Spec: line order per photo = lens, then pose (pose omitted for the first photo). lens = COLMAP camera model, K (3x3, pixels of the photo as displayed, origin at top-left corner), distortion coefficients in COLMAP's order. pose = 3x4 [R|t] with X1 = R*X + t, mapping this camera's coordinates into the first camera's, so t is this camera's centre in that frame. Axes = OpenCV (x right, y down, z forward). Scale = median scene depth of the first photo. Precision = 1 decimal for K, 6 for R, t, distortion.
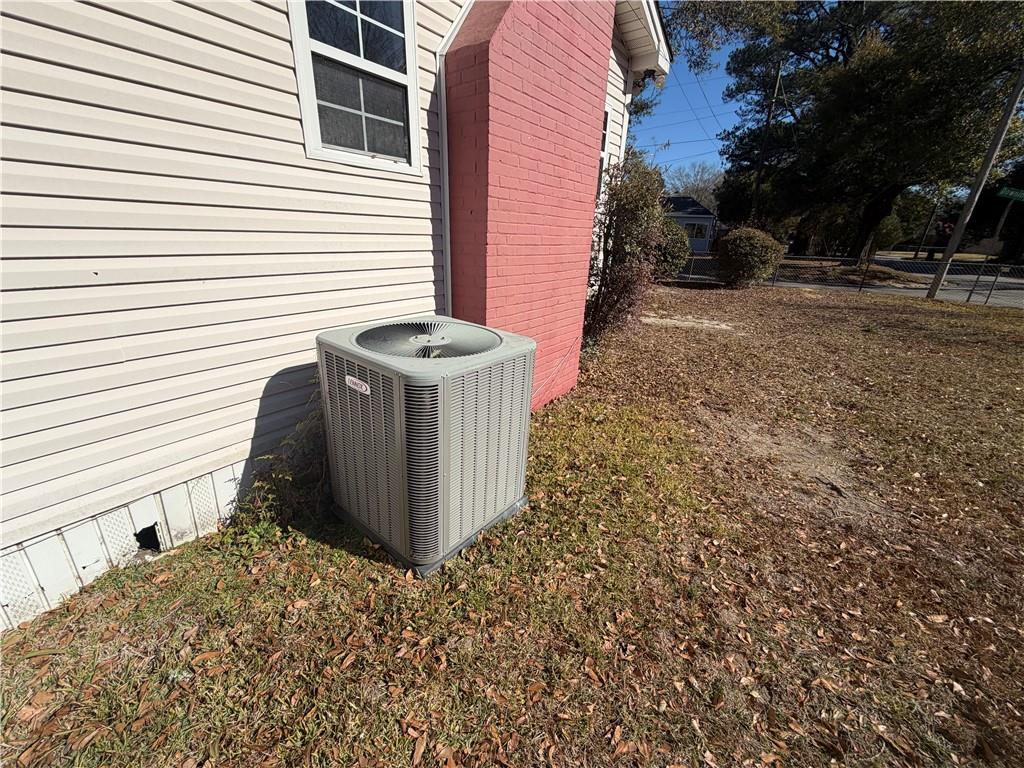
lens RADIAL K [[408.9, 0, 509.7], [0, 408.9, 381.0], [0, 0, 1]] dist [-0.002143, -0.000277]
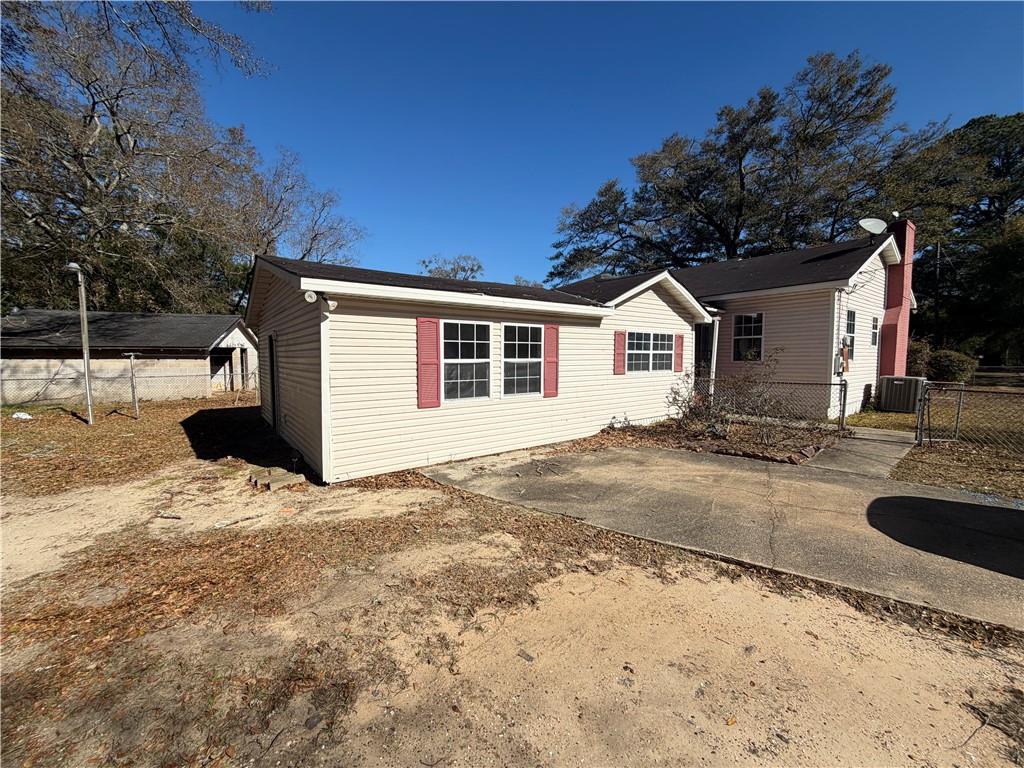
lens RADIAL K [[408.9, 0, 514.1], [0, 408.9, 385.9], [0, 0, 1]] dist [-0.002143, -0.000277]
pose [[0.961067, -0.029588, -0.274726, -0.626898], [-0.051046, 0.958125, -0.281764, 0.309013], [0.271559, 0.284818, 0.919312, -0.927216]]
